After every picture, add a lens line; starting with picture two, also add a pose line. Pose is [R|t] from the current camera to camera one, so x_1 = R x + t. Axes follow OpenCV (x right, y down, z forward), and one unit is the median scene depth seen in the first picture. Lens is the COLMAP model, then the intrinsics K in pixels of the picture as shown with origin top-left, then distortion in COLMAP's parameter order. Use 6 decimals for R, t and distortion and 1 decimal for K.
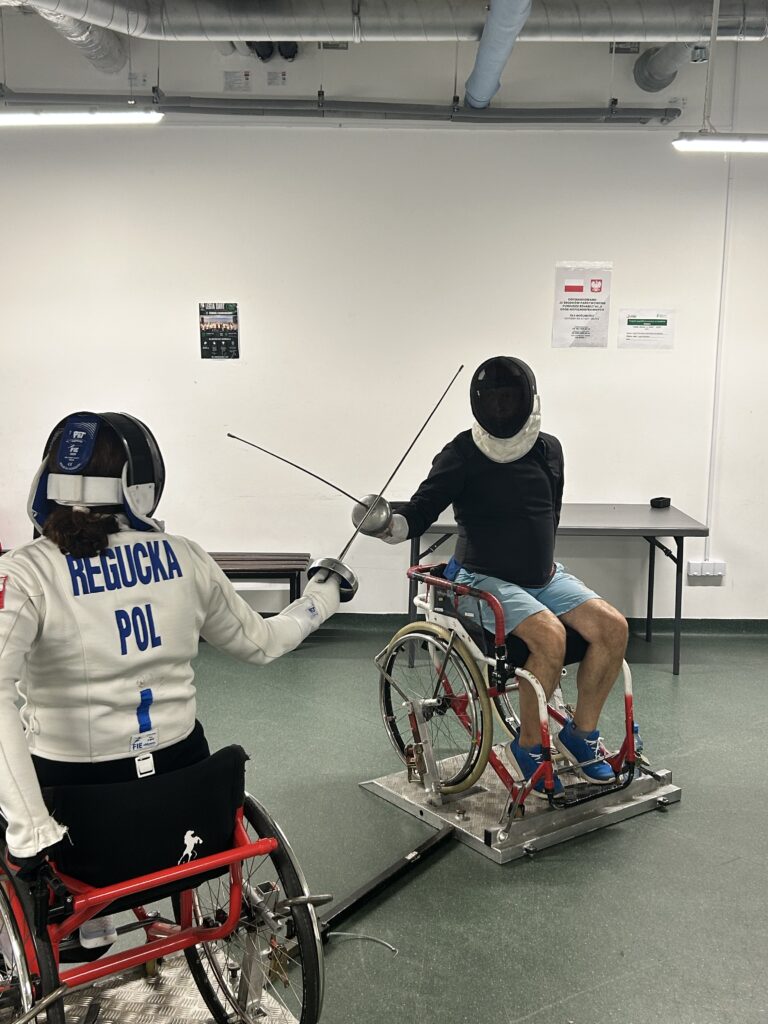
lens RADIAL K [[1124.6, 0, 383.2], [0, 1124.6, 509.3], [0, 0, 1]] dist [0.062498, 0.000000]
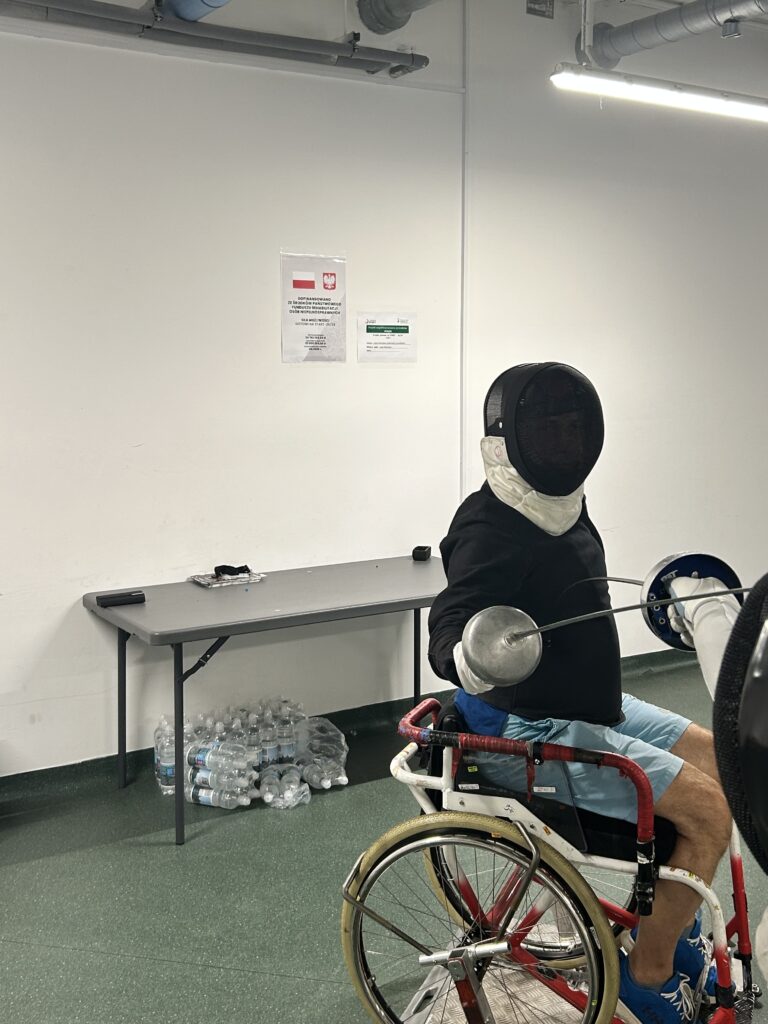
lens RADIAL K [[1124.6, 0, 384.7], [0, 1124.6, 516.7], [0, 0, 1]] dist [0.062498, 0.000000]
pose [[0.845373, -0.091534, 0.526275, -0.196221], [0.100602, 0.994861, 0.011434, -0.044151], [-0.524617, 0.043278, 0.850237, 0.337767]]
